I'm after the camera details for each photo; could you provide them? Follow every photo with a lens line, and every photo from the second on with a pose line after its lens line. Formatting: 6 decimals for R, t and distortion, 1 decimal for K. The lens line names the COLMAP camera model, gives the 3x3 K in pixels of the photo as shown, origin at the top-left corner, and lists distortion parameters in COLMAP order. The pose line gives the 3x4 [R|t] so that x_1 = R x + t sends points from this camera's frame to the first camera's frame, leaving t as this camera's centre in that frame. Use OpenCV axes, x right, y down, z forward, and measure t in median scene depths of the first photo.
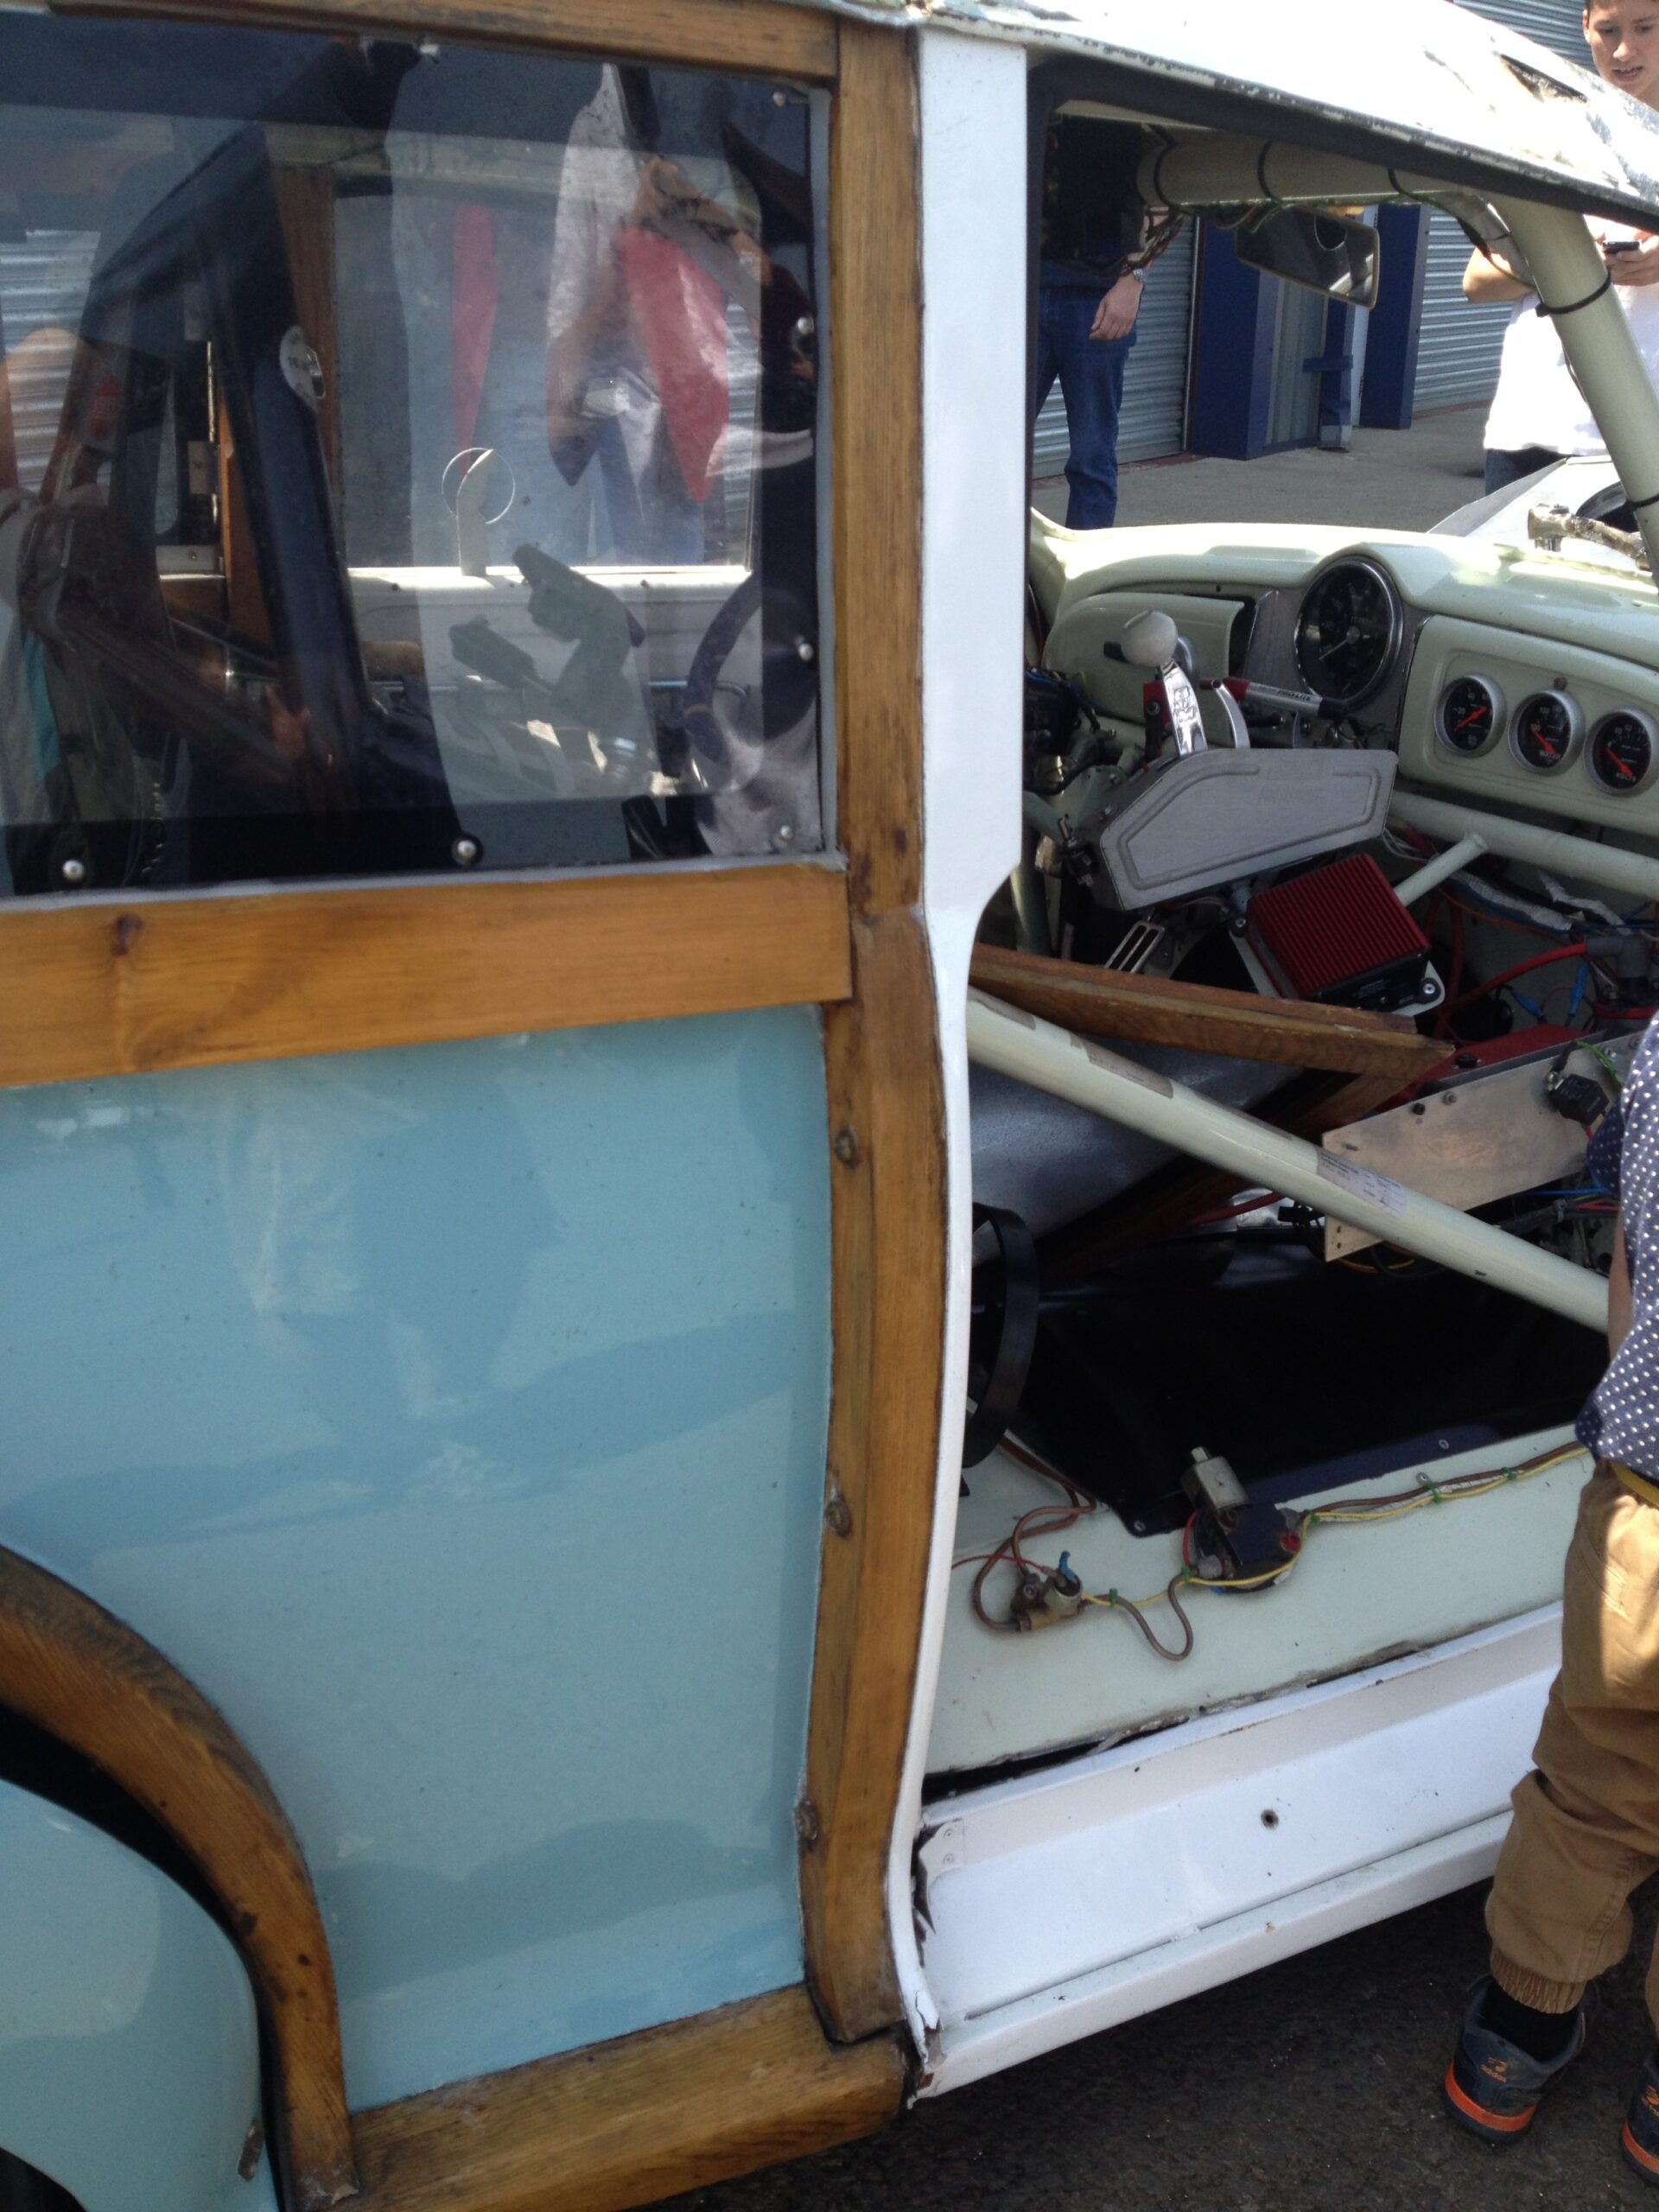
lens RADIAL K [[2191.8, 0, 837.5], [0, 2191.8, 1116.6], [0, 0, 1]] dist [0.178963, -0.424758]
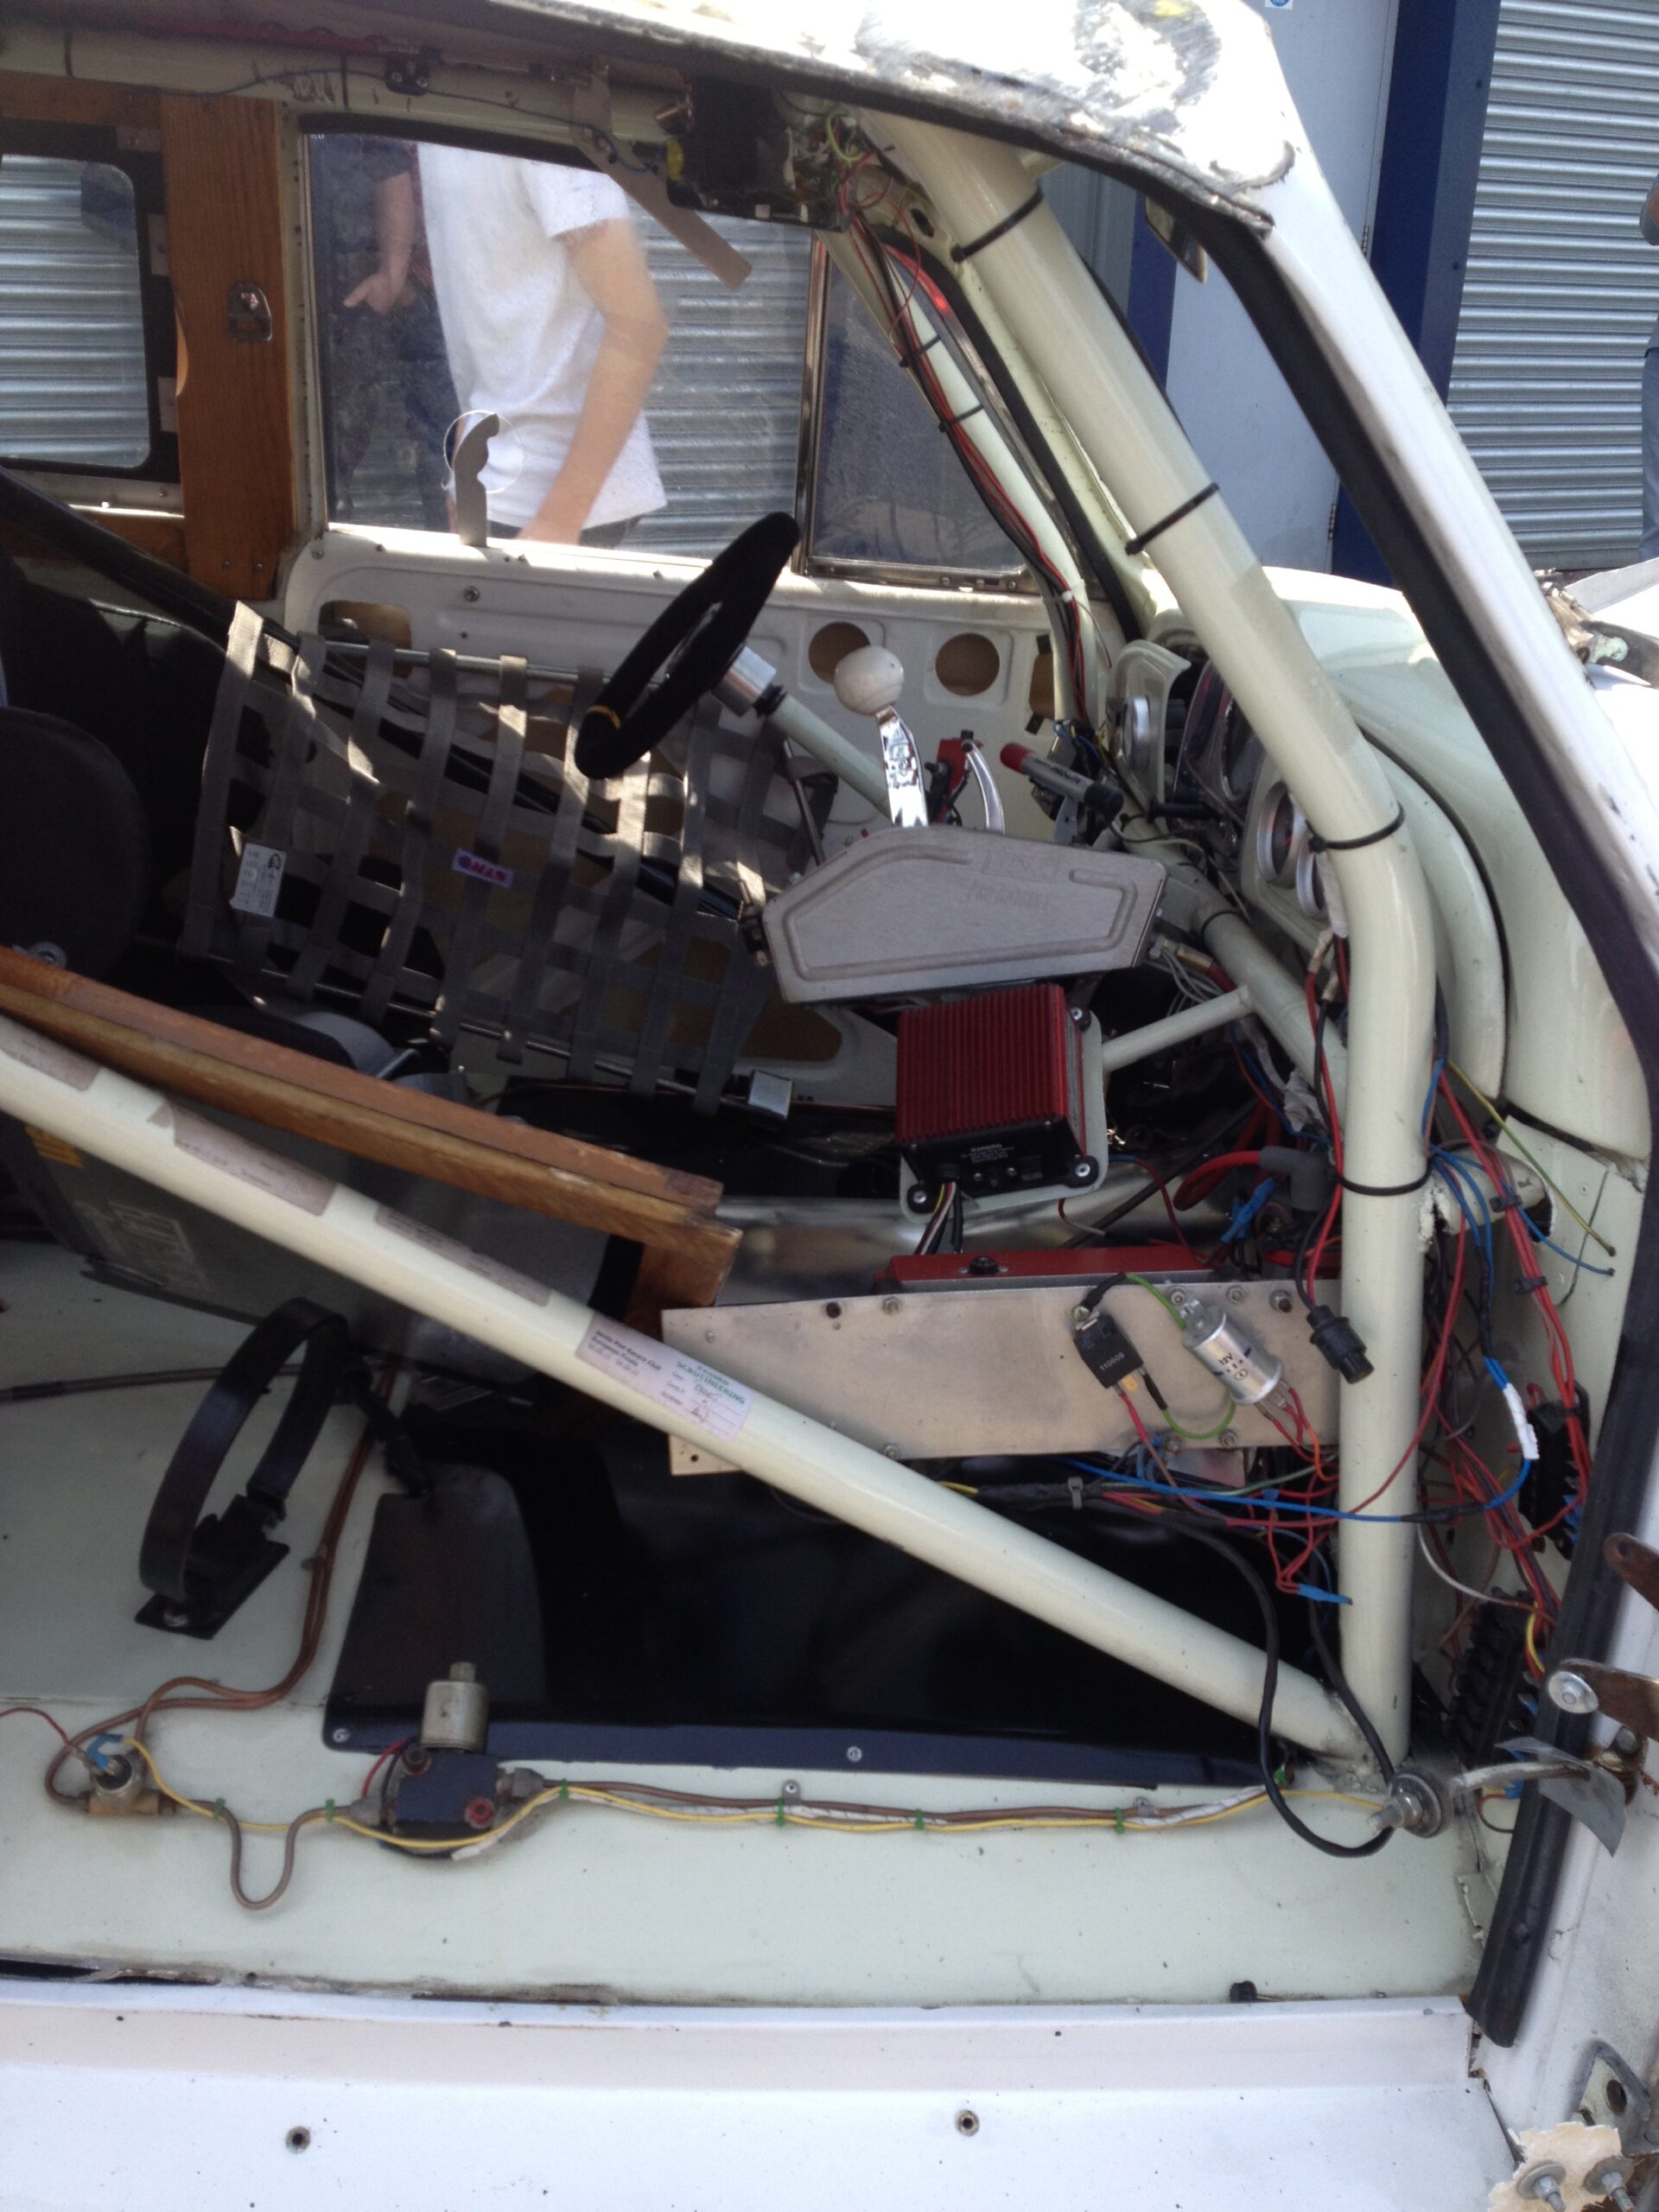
lens RADIAL K [[2191.8, 0, 837.5], [0, 2191.8, 1116.6], [0, 0, 1]] dist [0.178963, -0.424758]
pose [[0.892600, 0.195500, -0.406257, 0.539970], [-0.201440, 0.979084, 0.028567, -0.087653], [0.403345, 0.056338, 0.913312, 0.295393]]
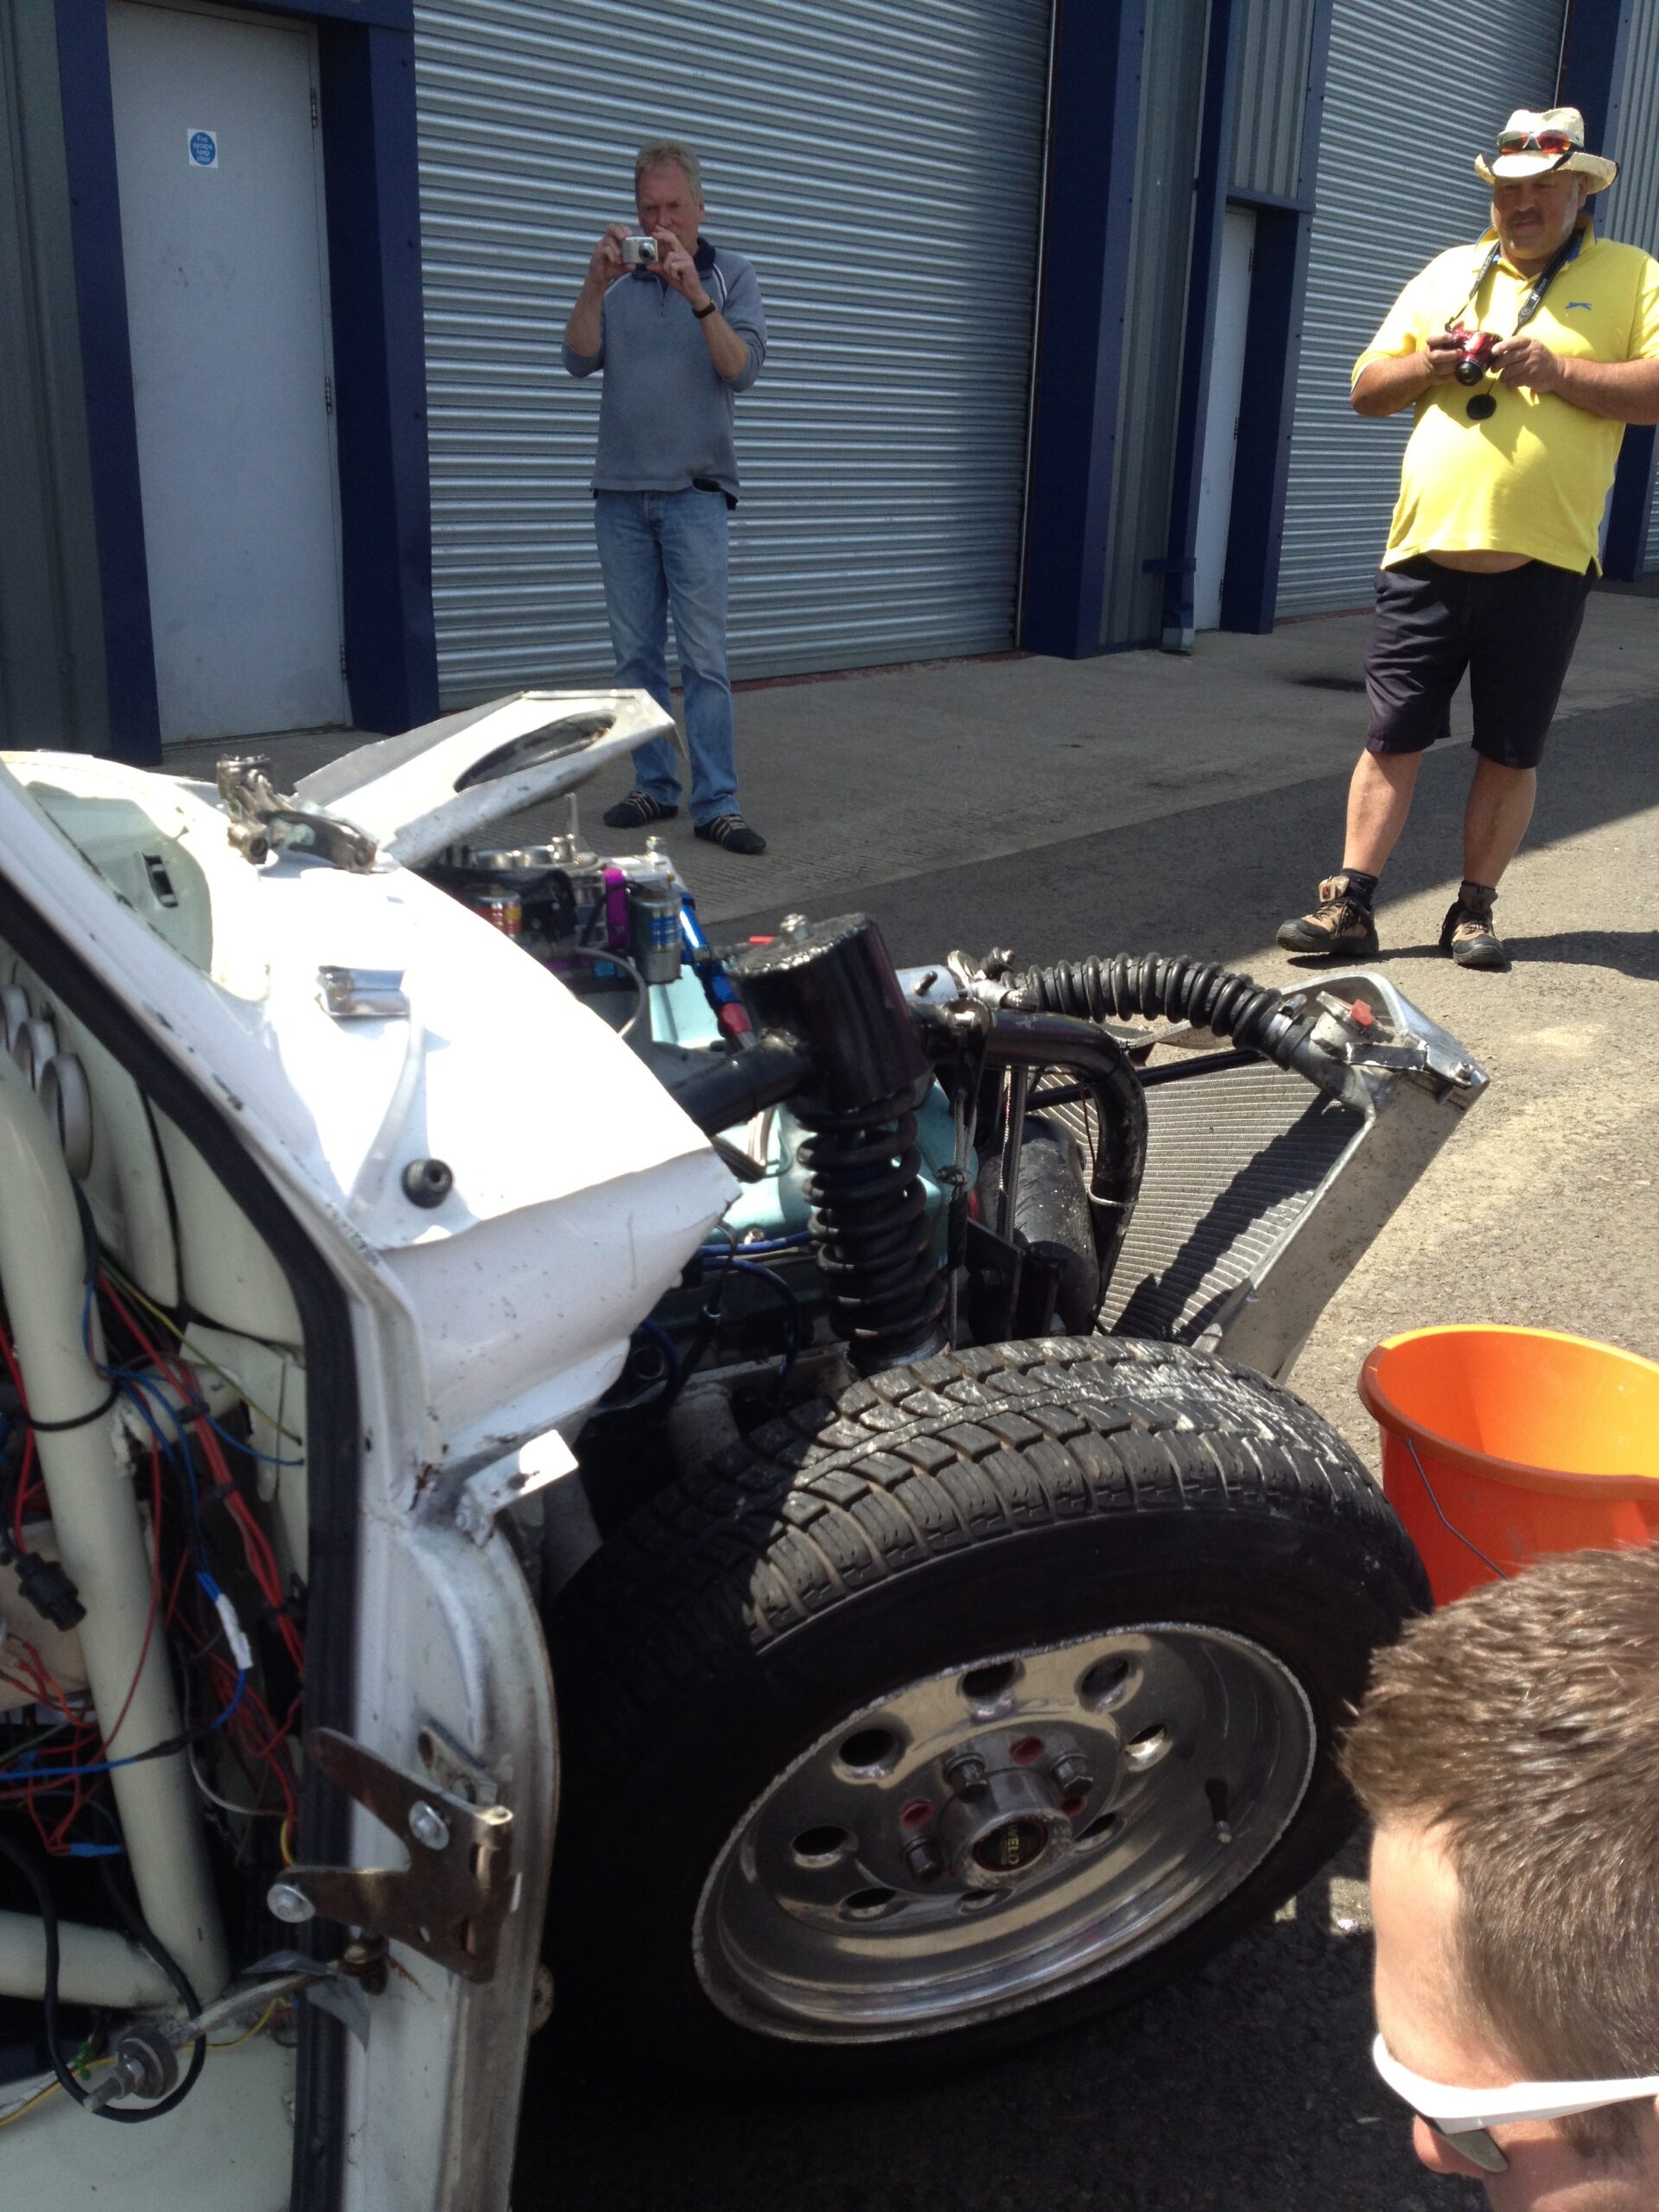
lens RADIAL K [[2235.2, 0, 833.8], [0, 2235.2, 1129.4], [0, 0, 1]] dist [0.022575, 0.014683]
pose [[0.998899, 0.033149, -0.033207, 0.616176], [-0.035535, 0.996621, -0.074058, -0.110941], [0.030640, 0.075157, 0.996701, 0.313741]]
